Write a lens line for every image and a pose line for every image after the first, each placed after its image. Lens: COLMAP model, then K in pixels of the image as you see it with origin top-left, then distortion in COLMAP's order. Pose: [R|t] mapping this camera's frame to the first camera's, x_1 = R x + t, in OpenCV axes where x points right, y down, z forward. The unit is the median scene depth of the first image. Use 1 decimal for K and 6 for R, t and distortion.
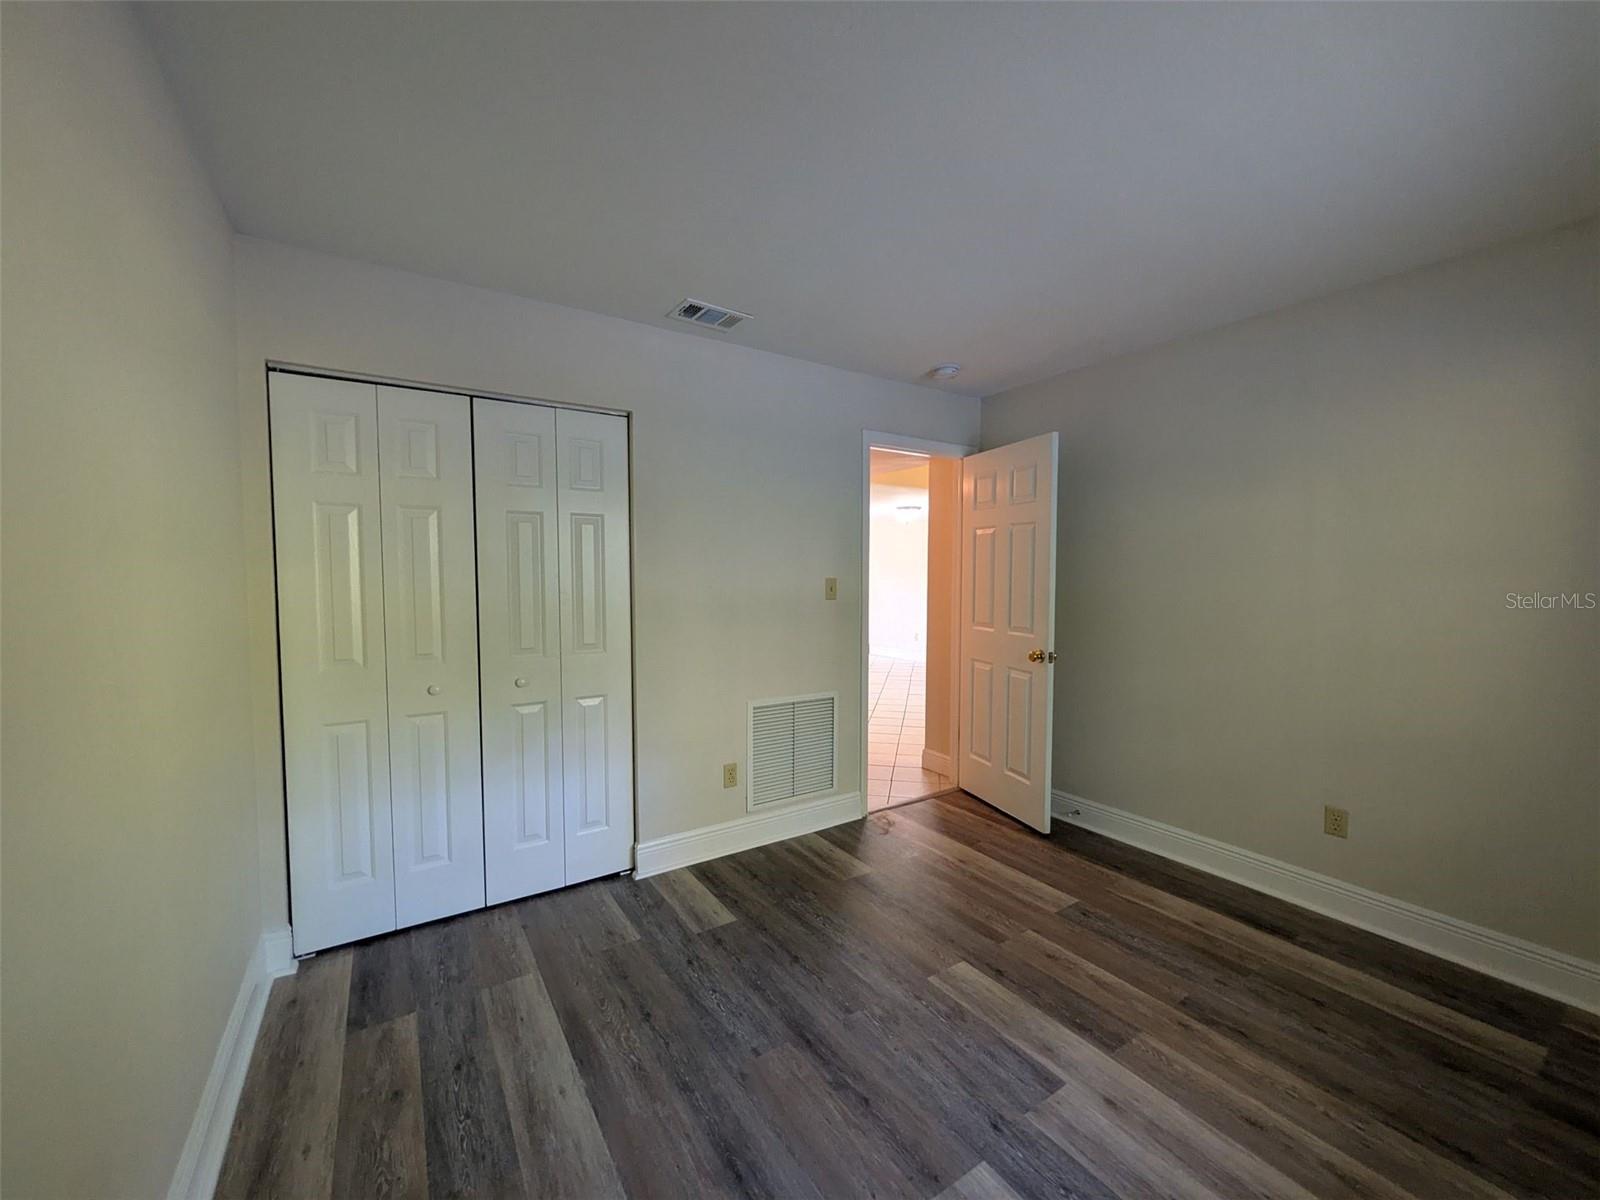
lens RADIAL K [[637.9, 0, 803.5], [0, 637.9, 601.1], [0, 0, 1]] dist [-0.006294, -0.000168]
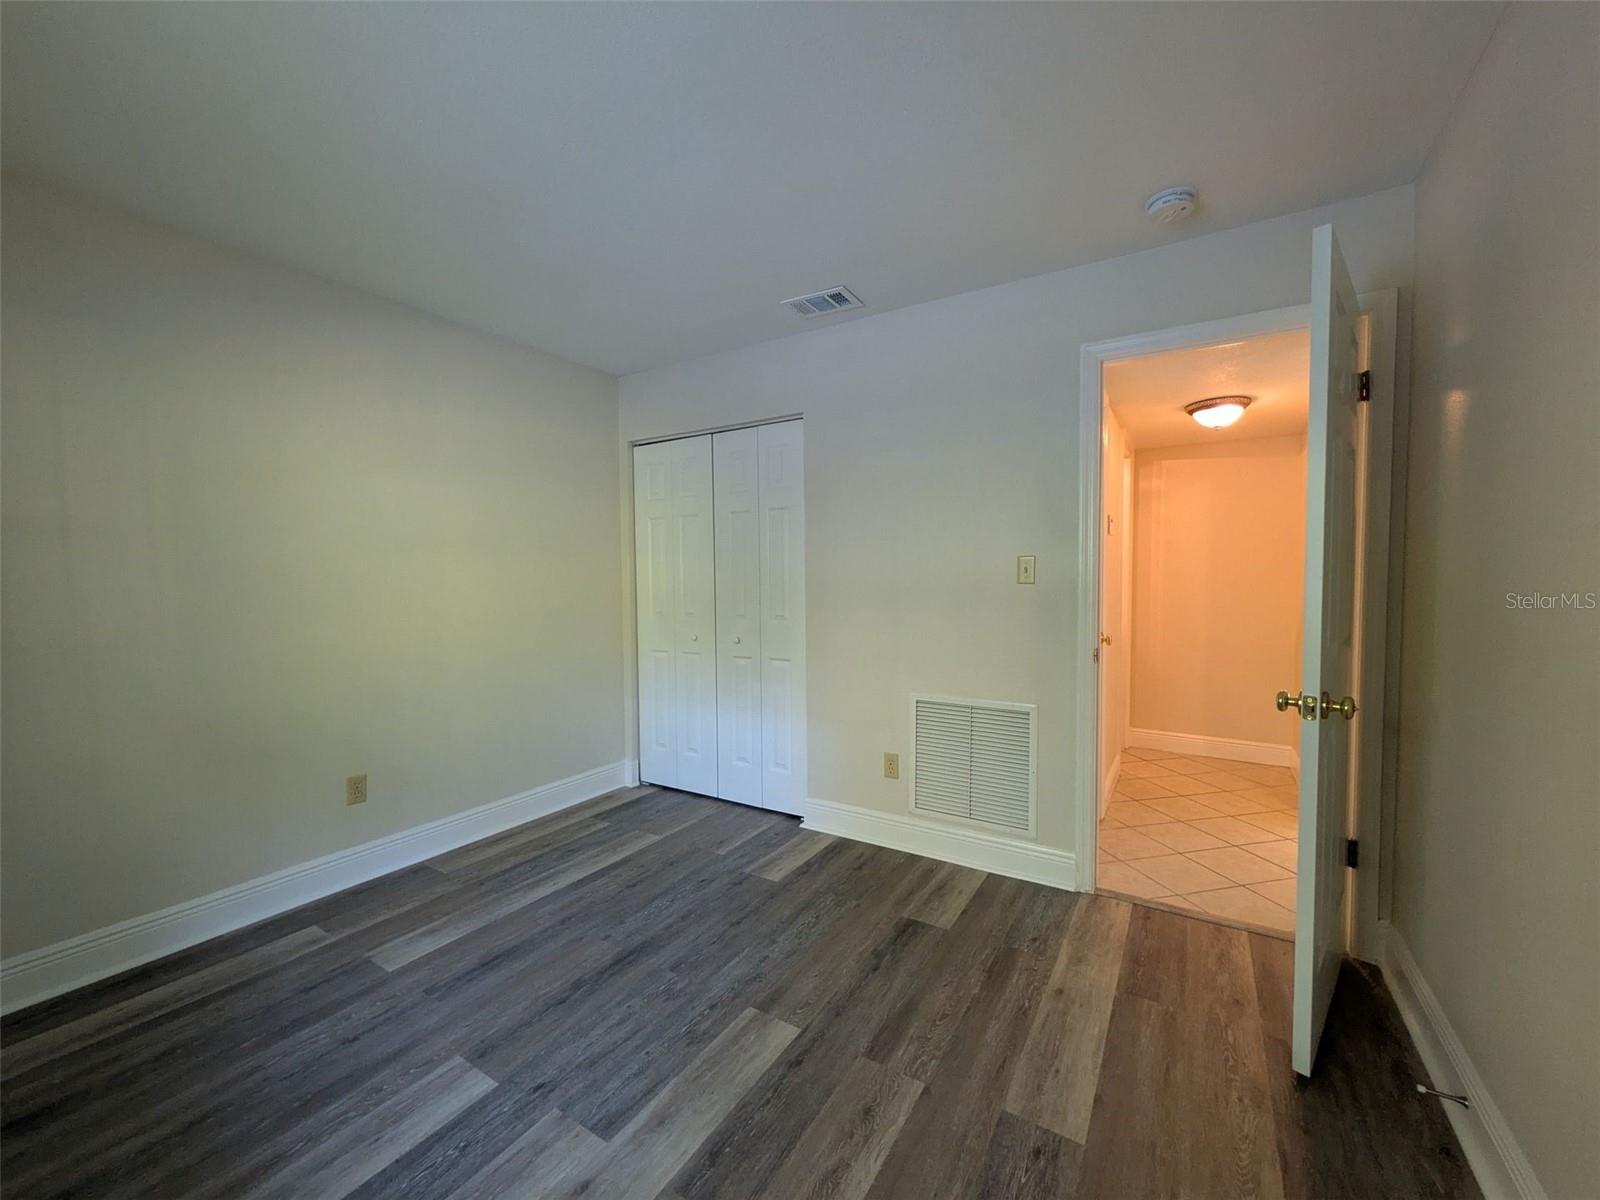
lens RADIAL K [[637.9, 0, 801.5], [0, 637.9, 602.4], [0, 0, 1]] dist [-0.006294, -0.000168]
pose [[0.416812, 0.037956, -0.908200, 0.963070], [-0.033040, 0.999100, 0.026591, 0.010755], [0.908392, 0.018924, 0.417691, 0.664693]]
